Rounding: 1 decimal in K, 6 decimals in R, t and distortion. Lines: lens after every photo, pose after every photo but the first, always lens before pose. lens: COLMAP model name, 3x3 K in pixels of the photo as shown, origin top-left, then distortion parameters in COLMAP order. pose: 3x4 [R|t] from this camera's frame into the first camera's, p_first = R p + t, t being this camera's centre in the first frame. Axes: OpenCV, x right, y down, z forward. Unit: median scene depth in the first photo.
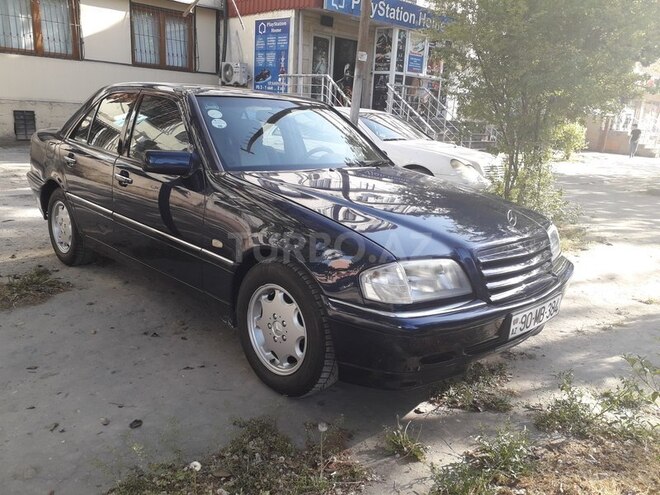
lens RADIAL K [[547.7, 0, 330.0], [0, 547.7, 247.5], [0, 0, 1]] dist [0.009314, -0.007439]
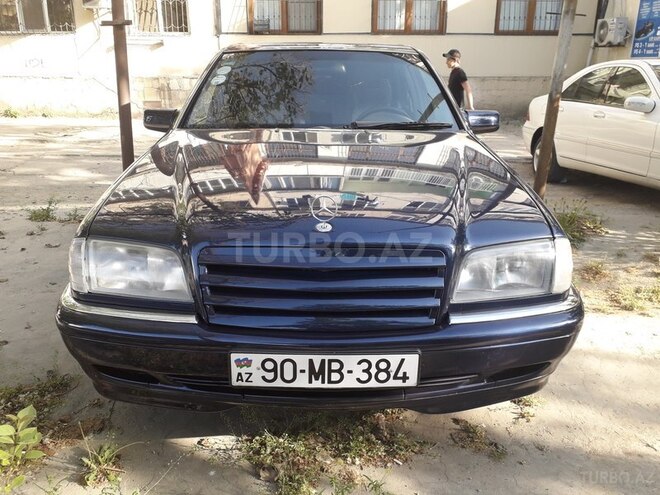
lens RADIAL K [[547.7, 0, 330.0], [0, 547.7, 247.5], [0, 0, 1]] dist [0.009314, -0.007439]
pose [[0.734185, 0.153493, -0.661371, 0.124806], [-0.123658, 0.988048, 0.092036, -0.011885], [0.667593, 0.014212, 0.744391, 0.085298]]
